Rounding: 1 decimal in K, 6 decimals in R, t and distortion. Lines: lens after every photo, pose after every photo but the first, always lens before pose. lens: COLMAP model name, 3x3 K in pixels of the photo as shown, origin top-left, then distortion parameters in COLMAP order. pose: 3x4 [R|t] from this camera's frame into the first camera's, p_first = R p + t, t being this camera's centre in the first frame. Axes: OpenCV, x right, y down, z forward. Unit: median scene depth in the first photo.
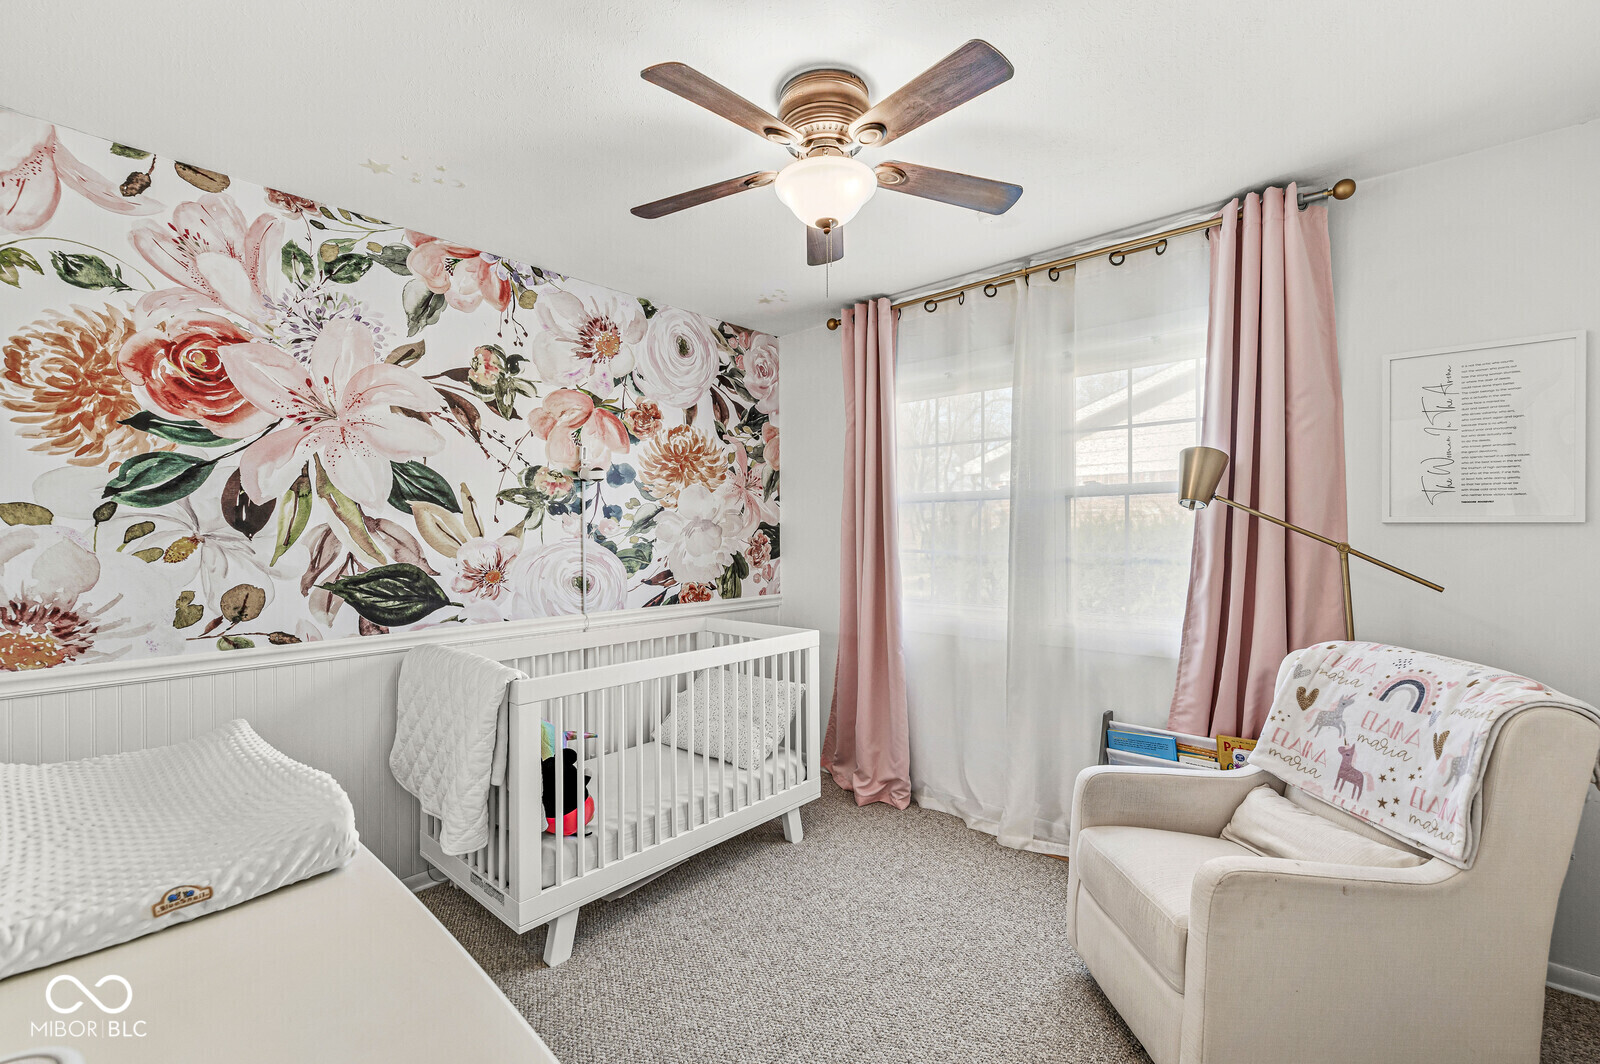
lens RADIAL K [[691.2, 0, 802.1], [0, 691.2, 521.5], [0, 0, 1]] dist [-0.000451, -0.000328]
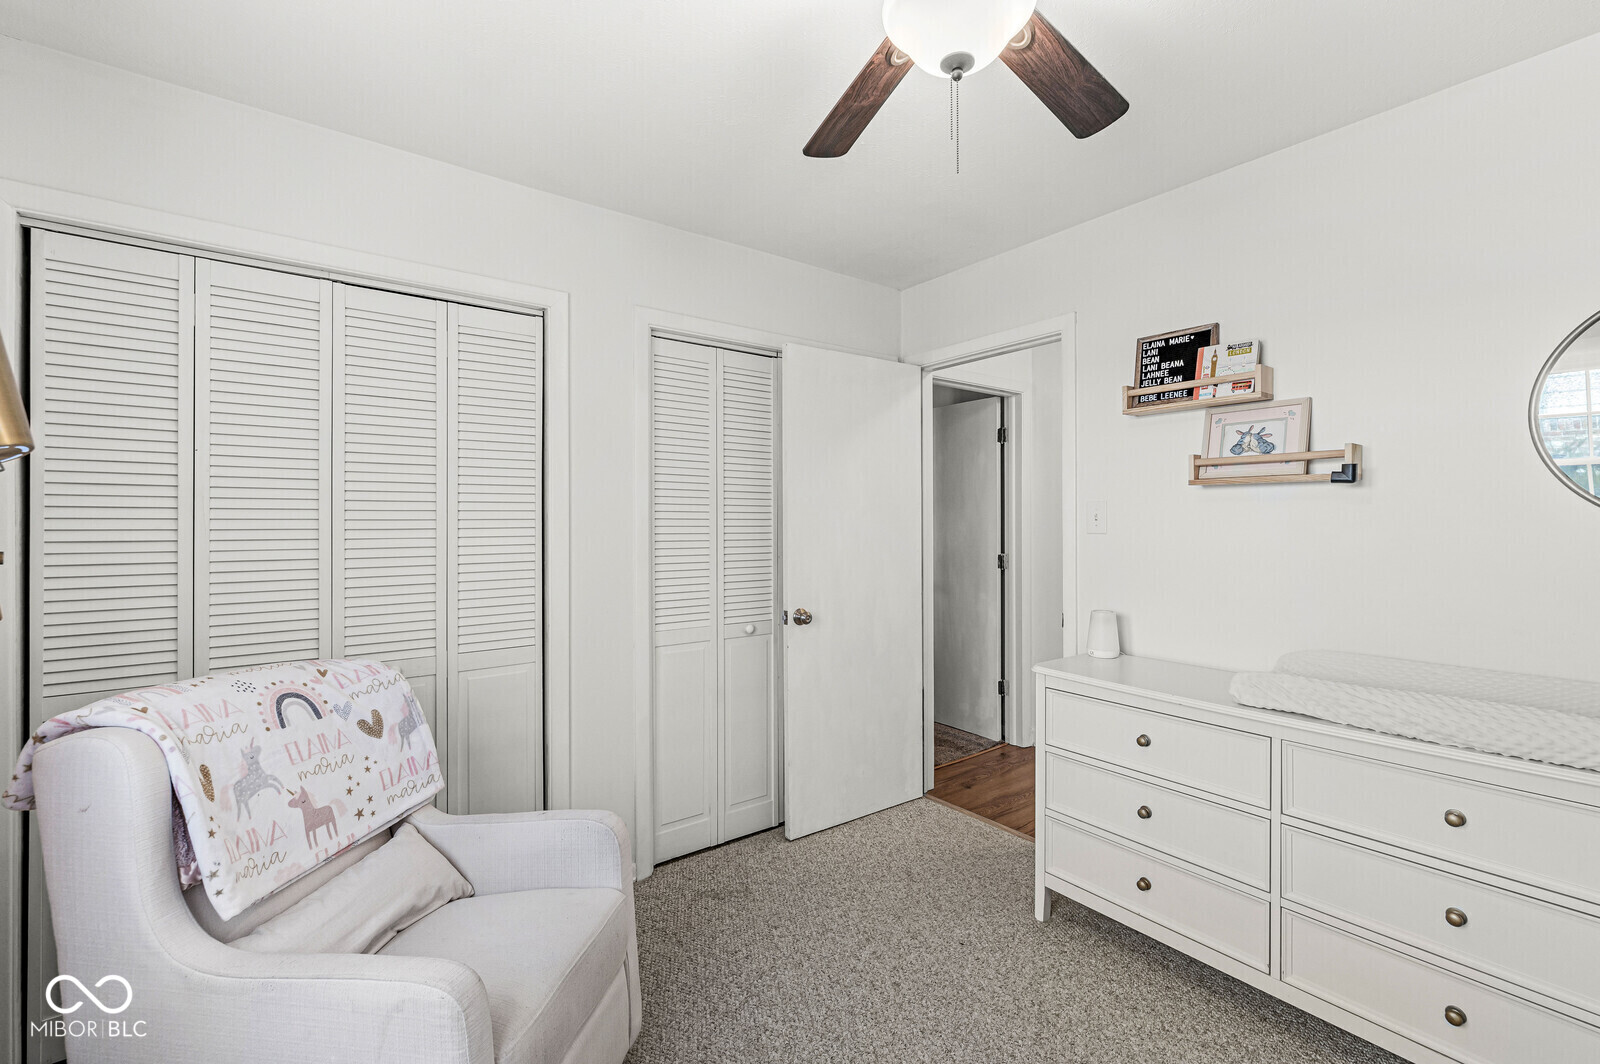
lens RADIAL K [[691.2, 0, 802.1], [0, 691.2, 521.5], [0, 0, 1]] dist [-0.000451, -0.000328]
pose [[-0.983480, -0.000687, 0.181018, 0.070253], [-0.002332, 0.999958, -0.008871, 0.015171], [-0.181004, -0.009147, -0.983440, 1.720521]]
